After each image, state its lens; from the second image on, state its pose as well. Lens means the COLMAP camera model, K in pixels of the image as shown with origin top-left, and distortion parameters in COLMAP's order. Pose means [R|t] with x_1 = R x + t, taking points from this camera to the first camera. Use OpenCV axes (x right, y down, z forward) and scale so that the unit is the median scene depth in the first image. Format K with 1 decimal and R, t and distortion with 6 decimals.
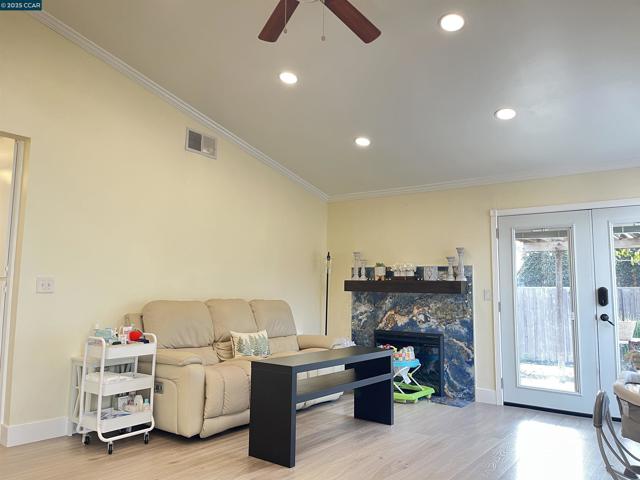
lens RADIAL K [[483.7, 0, 318.6], [0, 483.7, 239.4], [0, 0, 1]] dist [0.033513, -0.006631]
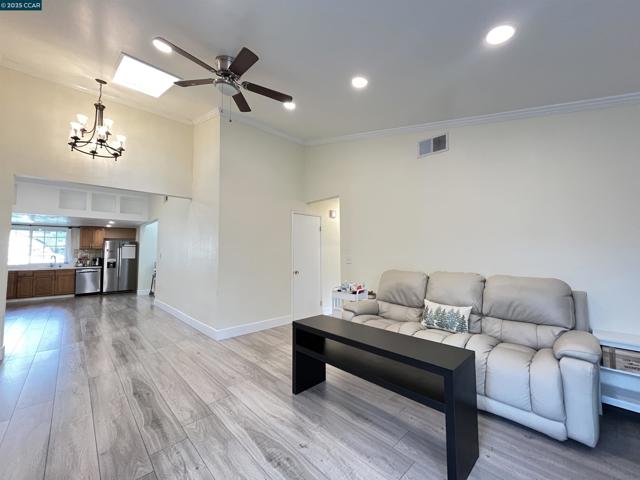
lens RADIAL K [[257.3, 0, 318.5], [0, 257.3, 238.4], [0, 0, 1]] dist [-0.003608, -0.001031]
pose [[-0.144176, -0.070002, -0.987073, 0.579135], [0.102270, 0.991099, -0.085226, 0.085853], [0.984253, -0.113236, -0.135734, 1.030724]]
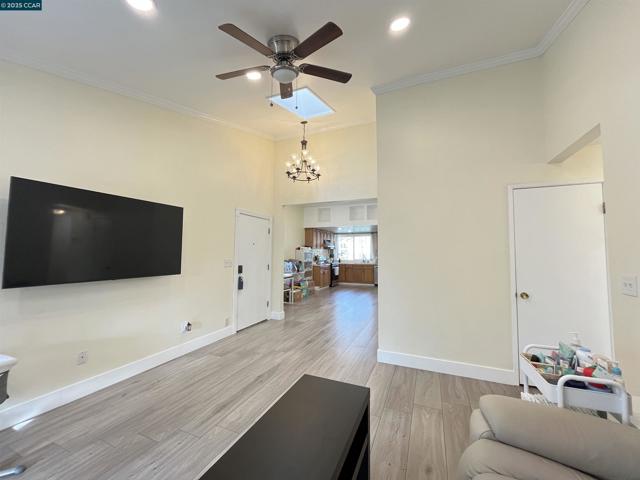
lens RADIAL K [[257.3, 0, 317.3], [0, 257.3, 237.1], [0, 0, 1]] dist [-0.003608, -0.001031]
pose [[-0.969215, -0.028121, -0.244605, 0.036865], [0.010098, 0.988080, -0.153608, 0.077870], [0.246009, -0.151349, -0.957378, 1.279868]]
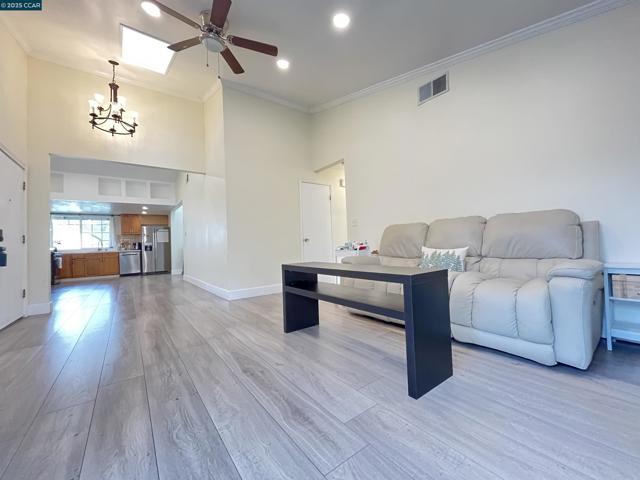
lens RADIAL K [[257.3, 0, 318.6], [0, 257.3, 238.7], [0, 0, 1]] dist [-0.003608, -0.001031]
pose [[-0.264458, -0.025451, -0.964061, 0.556448], [0.130042, 0.989581, -0.061798, 0.215096], [0.955589, -0.141712, -0.258393, 1.125635]]
